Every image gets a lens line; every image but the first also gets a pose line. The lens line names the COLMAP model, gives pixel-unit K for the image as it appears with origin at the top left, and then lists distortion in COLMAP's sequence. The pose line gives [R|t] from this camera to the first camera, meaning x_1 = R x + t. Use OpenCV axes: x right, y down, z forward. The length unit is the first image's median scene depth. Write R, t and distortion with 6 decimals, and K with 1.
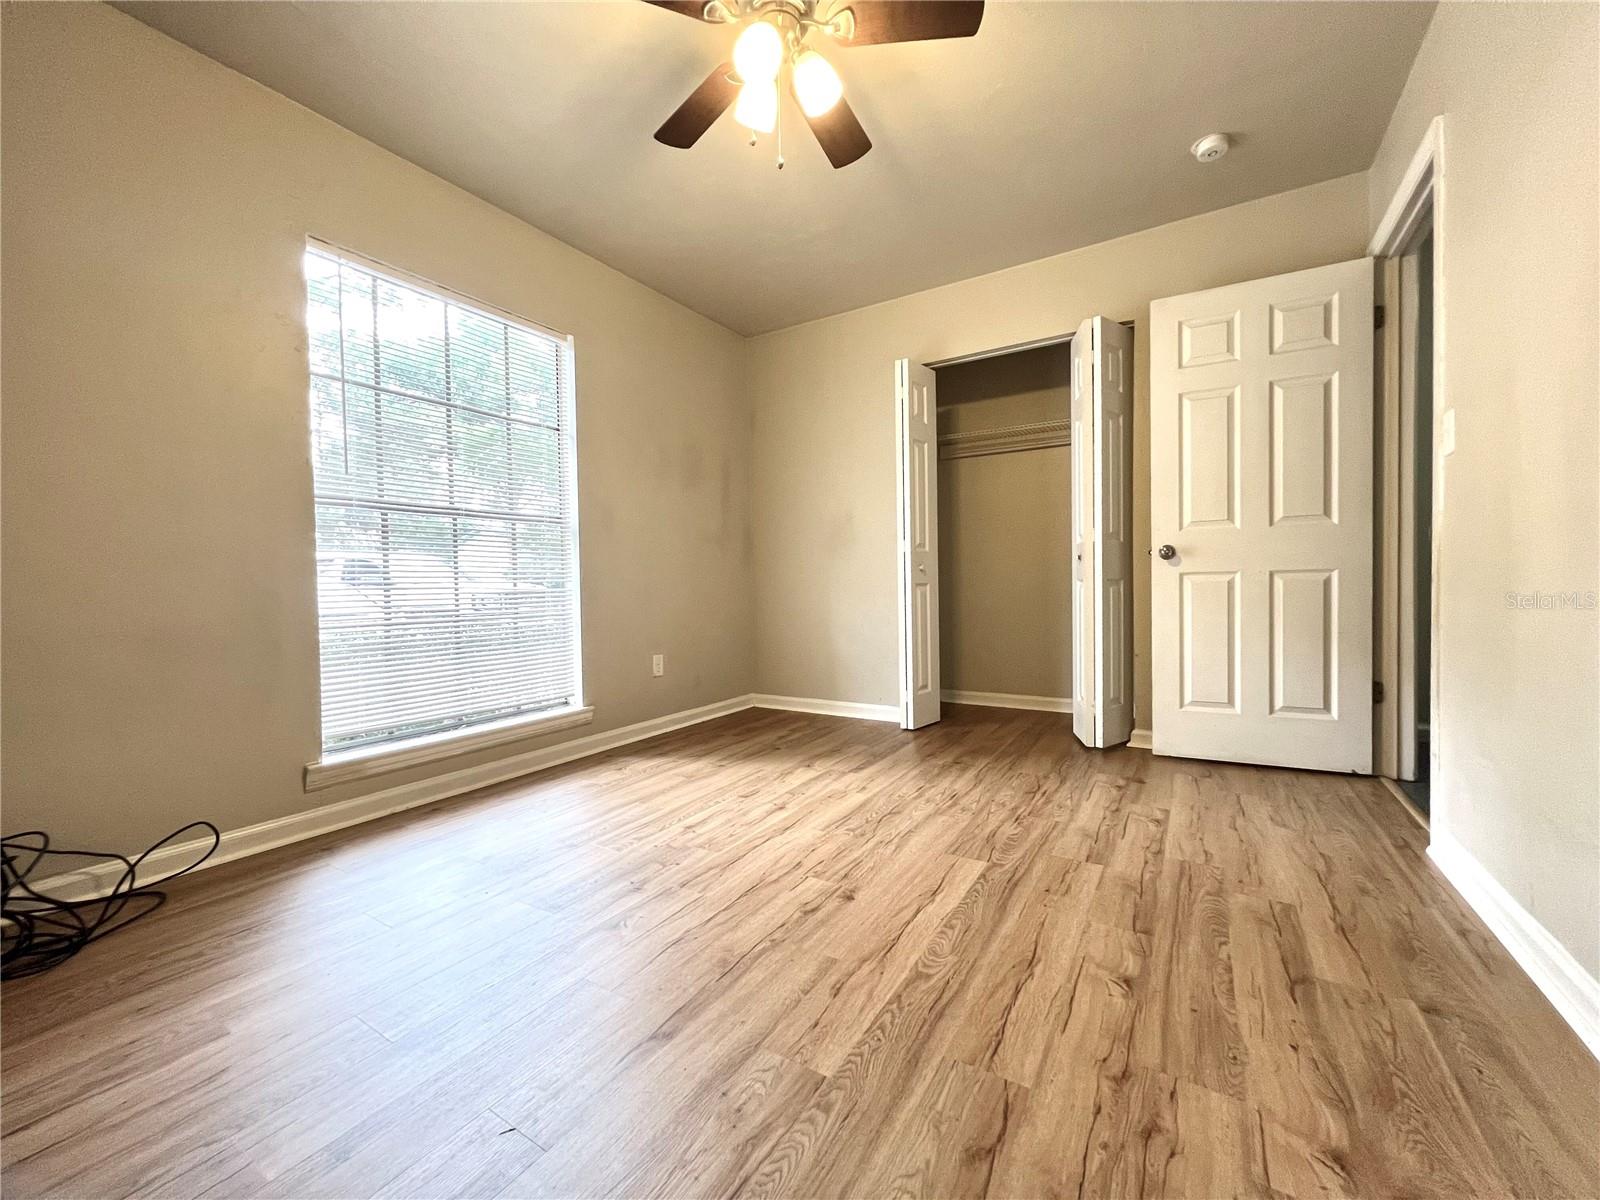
lens RADIAL K [[639.7, 0, 800.0], [0, 639.7, 600.0], [0, 0, 1]] dist [0.001083, -0.000288]
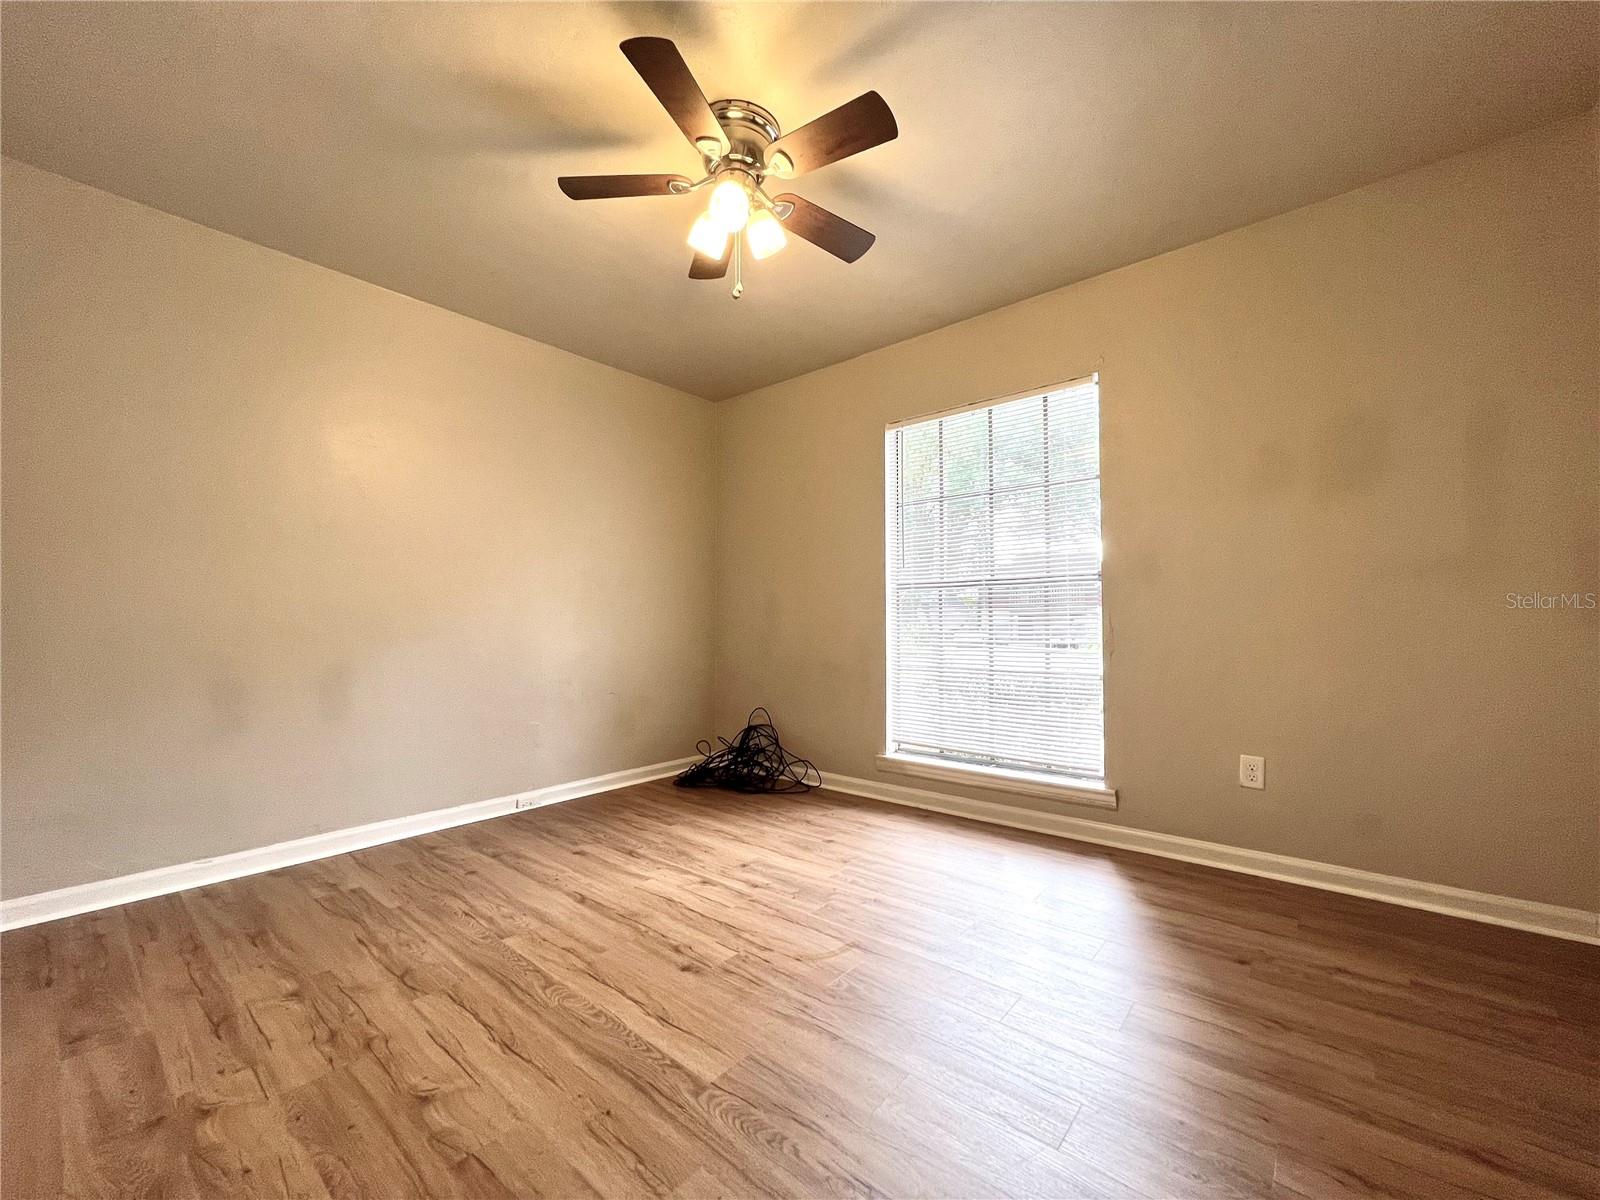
lens RADIAL K [[639.7, 0, 800.0], [0, 639.7, 600.0], [0, 0, 1]] dist [0.001083, -0.000288]
pose [[-0.147691, -0.017690, -0.988875, 1.212500], [-0.013980, 0.999777, -0.015797, -0.142796], [0.988935, 0.011491, -0.147905, 1.464452]]
